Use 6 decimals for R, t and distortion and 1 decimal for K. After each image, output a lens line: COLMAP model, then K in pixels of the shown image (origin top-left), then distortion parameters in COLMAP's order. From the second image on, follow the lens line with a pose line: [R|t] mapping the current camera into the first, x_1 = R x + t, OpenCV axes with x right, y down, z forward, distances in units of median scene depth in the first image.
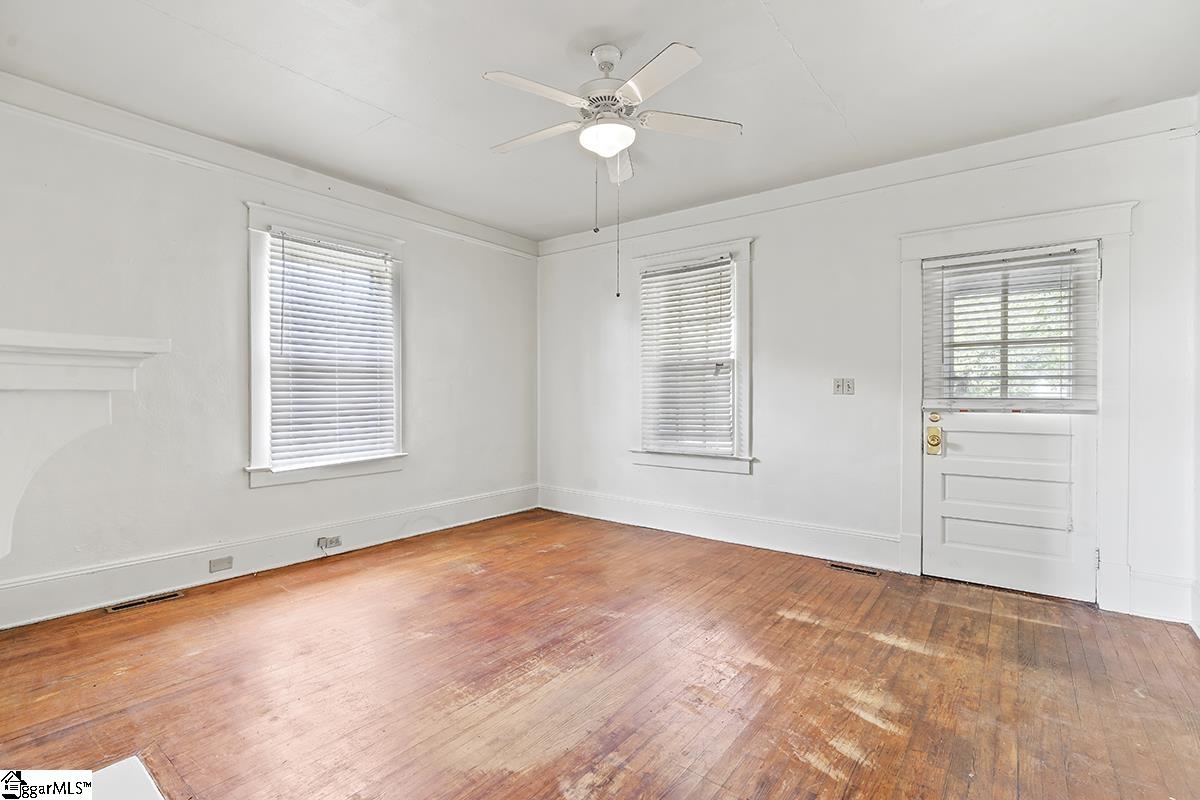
lens RADIAL K [[542.0, 0, 600.6], [0, 542.0, 400.5], [0, 0, 1]] dist [-0.008161, 0.001199]
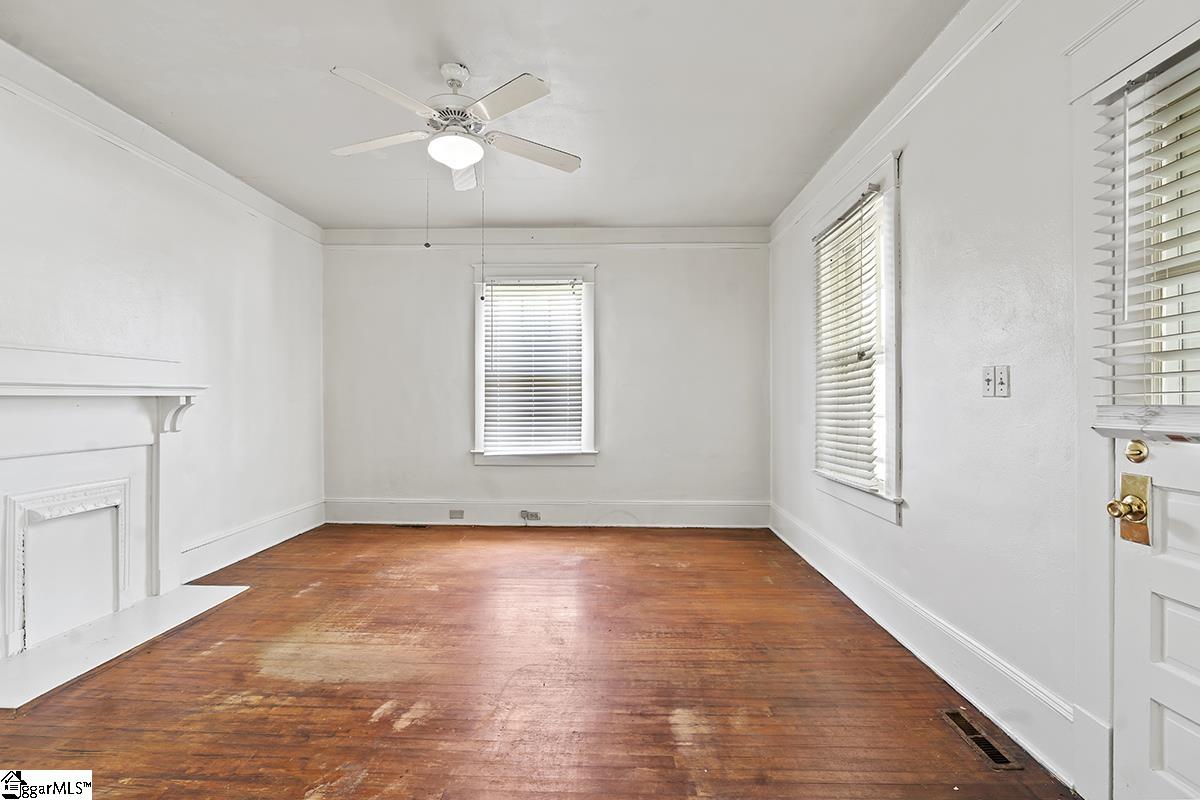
lens RADIAL K [[542.0, 0, 600.4], [0, 542.0, 400.2], [0, 0, 1]] dist [-0.008161, 0.001199]
pose [[0.591736, -0.000412, -0.806131, 0.713892], [-0.009065, 0.999933, -0.007165, -0.001526], [0.806081, 0.011548, 0.591693, 0.429118]]
